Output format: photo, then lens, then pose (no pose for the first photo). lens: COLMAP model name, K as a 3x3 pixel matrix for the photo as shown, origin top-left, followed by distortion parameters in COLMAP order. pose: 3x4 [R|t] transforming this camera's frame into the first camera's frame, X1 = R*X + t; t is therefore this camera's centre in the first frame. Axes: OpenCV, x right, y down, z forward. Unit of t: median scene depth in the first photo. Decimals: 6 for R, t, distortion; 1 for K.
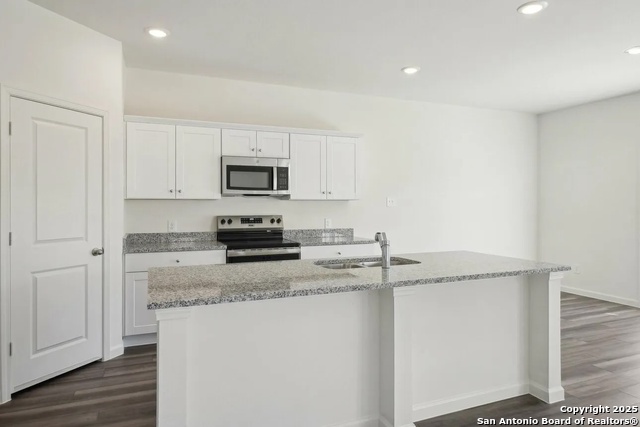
lens RADIAL K [[400.3, 0, 317.0], [0, 400.3, 209.1], [0, 0, 1]] dist [-0.000274, 0.000848]
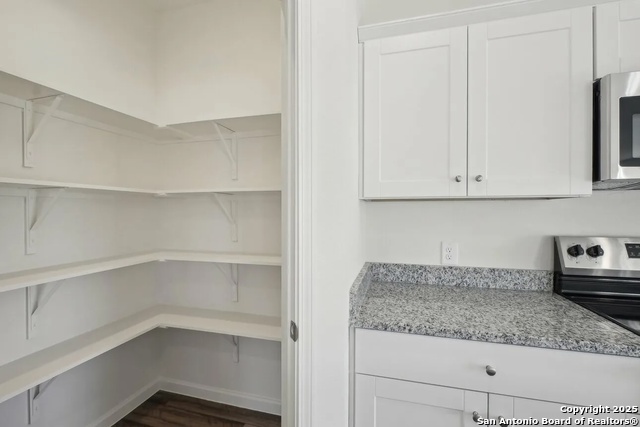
lens RADIAL K [[288.4, 0, 318.0], [0, 288.4, 212.9], [0, 0, 1]] dist [0.004348, 0.000125]
pose [[0.790883, 0.004092, -0.611953, -0.273384], [-0.007998, 0.999961, -0.003650, -0.005454], [0.611915, 0.007781, 0.790885, 0.617343]]
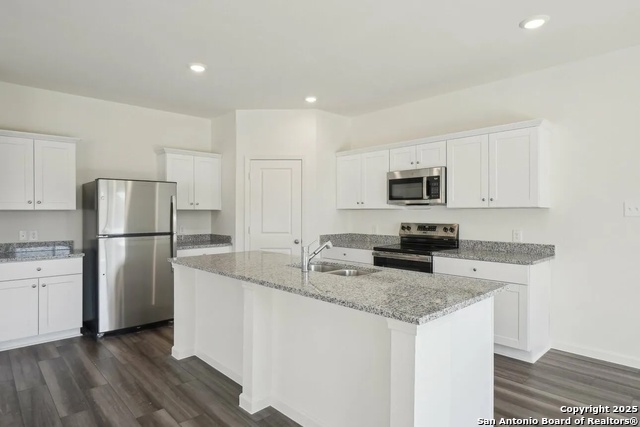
lens RADIAL K [[363.9, 0, 323.4], [0, 363.9, 213.2], [0, 0, 1]] dist [0.003210, 0.000179]
pose [[0.360394, 0.001314, -0.932799, 0.686451], [-0.010482, 0.999942, -0.002641, -0.006105], [0.932741, 0.010730, 0.360387, 0.422708]]
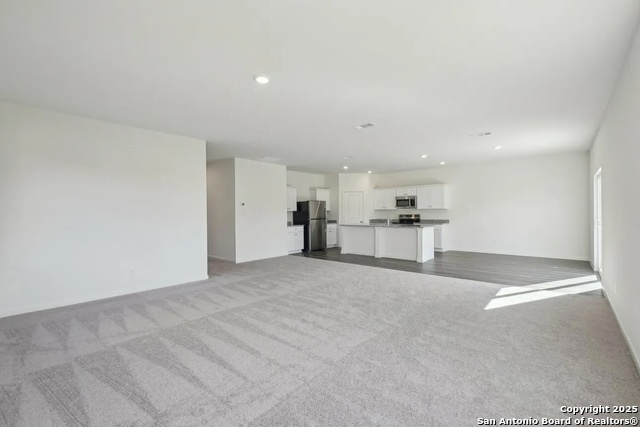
lens RADIAL K [[288.4, 0, 314.3], [0, 288.4, 212.8], [0, 0, 1]] dist [0.004348, 0.000125]
pose [[0.445836, -0.002979, -0.895110, 1.644959], [-0.001867, 0.999989, -0.004258, 0.015404], [0.895113, 0.003569, 0.445826, -0.726314]]
